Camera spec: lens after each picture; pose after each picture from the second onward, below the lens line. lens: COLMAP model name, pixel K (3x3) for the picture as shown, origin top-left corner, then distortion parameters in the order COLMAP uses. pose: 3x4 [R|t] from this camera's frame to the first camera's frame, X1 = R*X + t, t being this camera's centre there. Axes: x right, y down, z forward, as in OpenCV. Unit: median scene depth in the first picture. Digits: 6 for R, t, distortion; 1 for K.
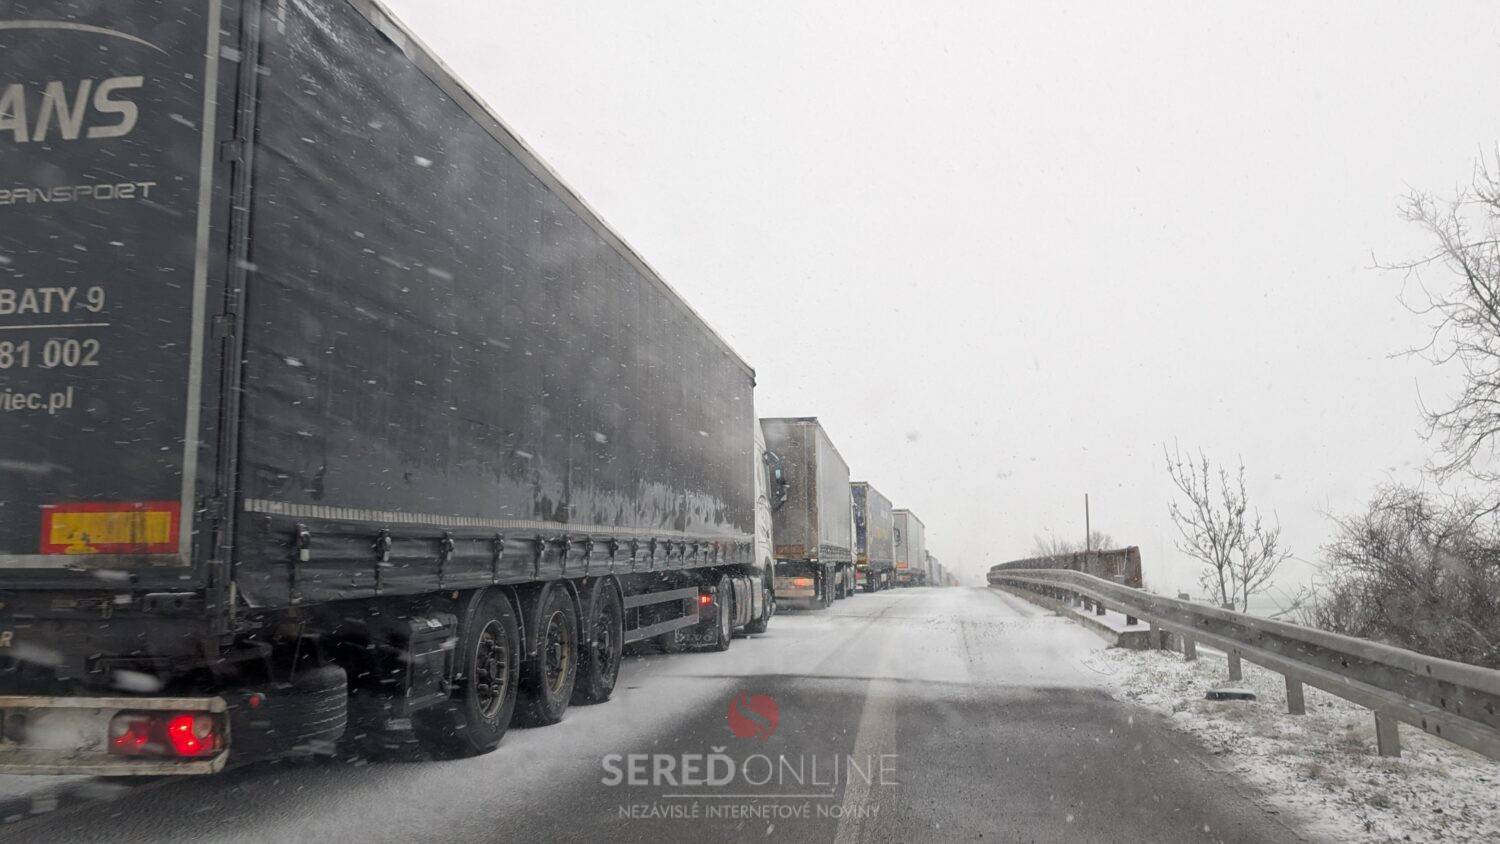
lens RADIAL K [[1088.6, 0, 750.9], [0, 1088.6, 419.1], [0, 0, 1]] dist [0.039075, -0.002371]
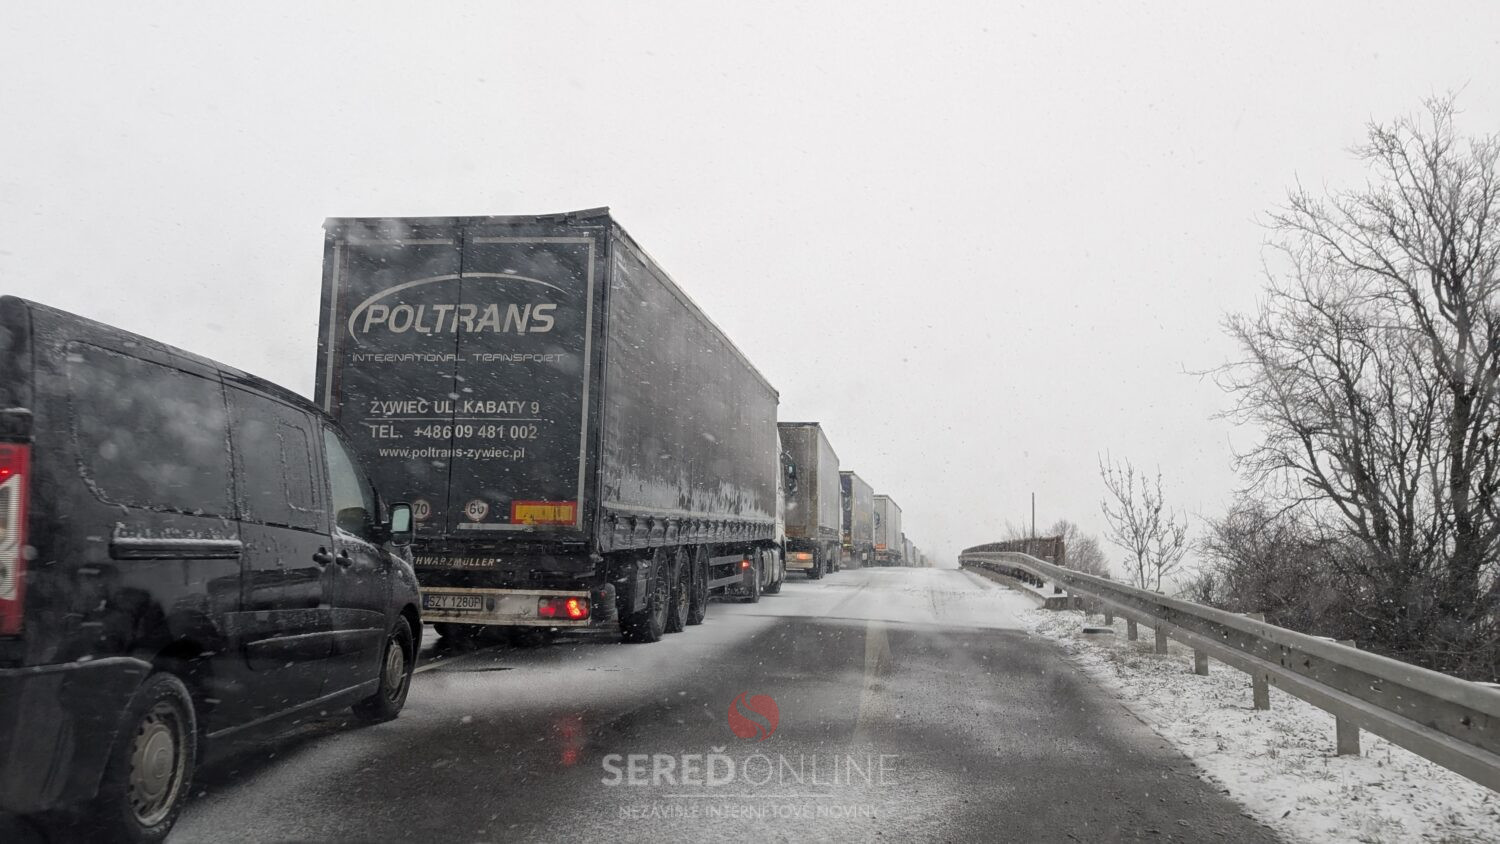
lens RADIAL K [[1113.2, 0, 746.9], [0, 1113.2, 411.4], [0, 0, 1]] dist [0.117681, -0.000969]
pose [[0.999391, 0.029192, 0.019098, -0.064645], [-0.029478, 0.999455, 0.014891, -0.043740], [-0.018653, -0.015445, 0.999707, -0.363525]]
